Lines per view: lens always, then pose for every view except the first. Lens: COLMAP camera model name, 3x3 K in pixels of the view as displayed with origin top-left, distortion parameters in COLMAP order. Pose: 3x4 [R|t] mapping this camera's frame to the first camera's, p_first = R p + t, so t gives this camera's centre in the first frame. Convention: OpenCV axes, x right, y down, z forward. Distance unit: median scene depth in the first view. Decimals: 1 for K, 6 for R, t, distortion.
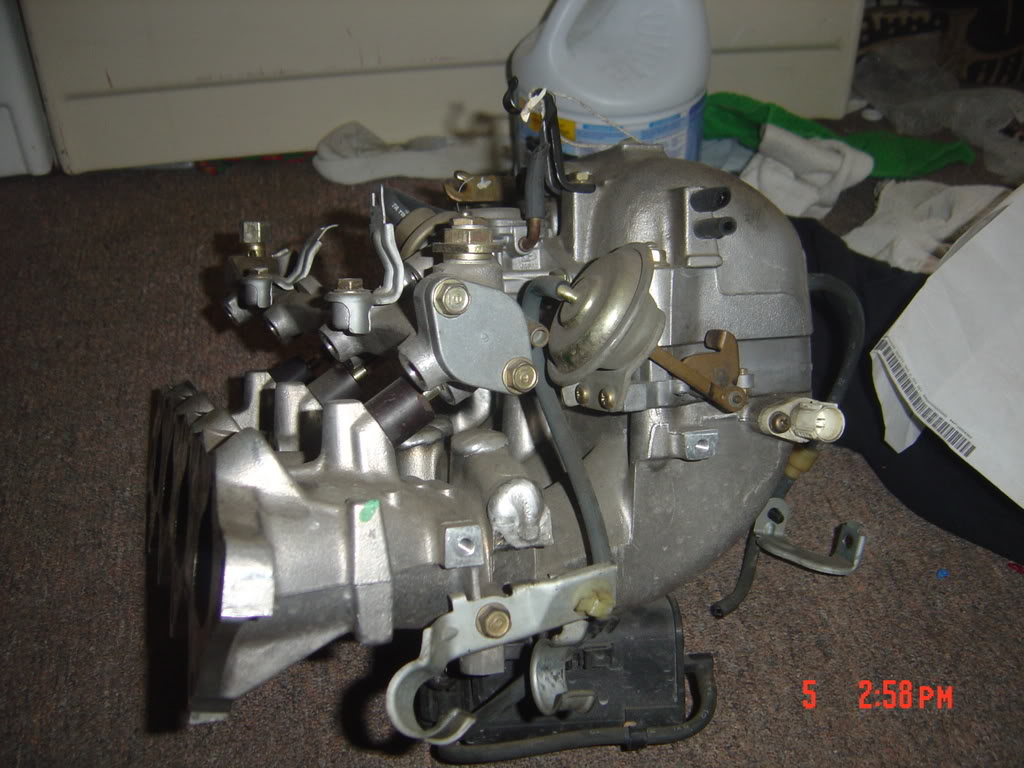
lens RADIAL K [[1167.4, 0, 512.0], [0, 1167.4, 384.0], [0, 0, 1]] dist [-0.149395, -0.012293]
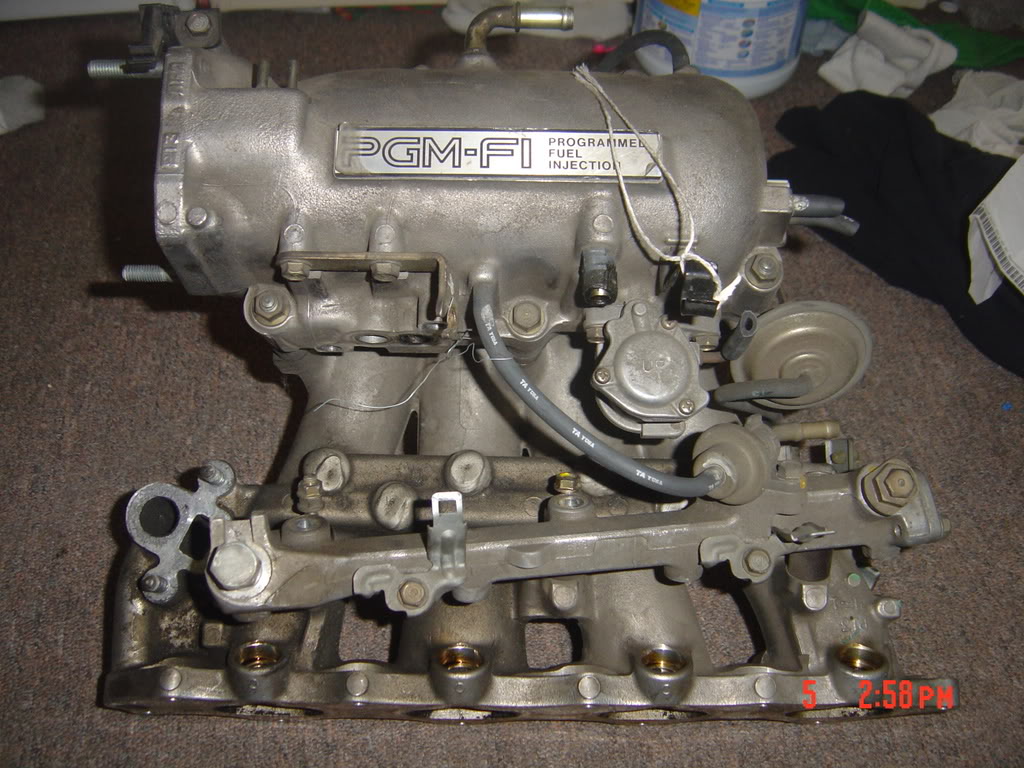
lens RADIAL K [[1167.4, 0, 512.0], [0, 1167.4, 384.0], [0, 0, 1]] dist [-0.149395, -0.012293]
pose [[0.998212, 0.059243, 0.007925, -0.146797], [-0.059766, 0.990932, 0.120338, 0.028606], [-0.000724, -0.120597, 0.992701, -0.177638]]
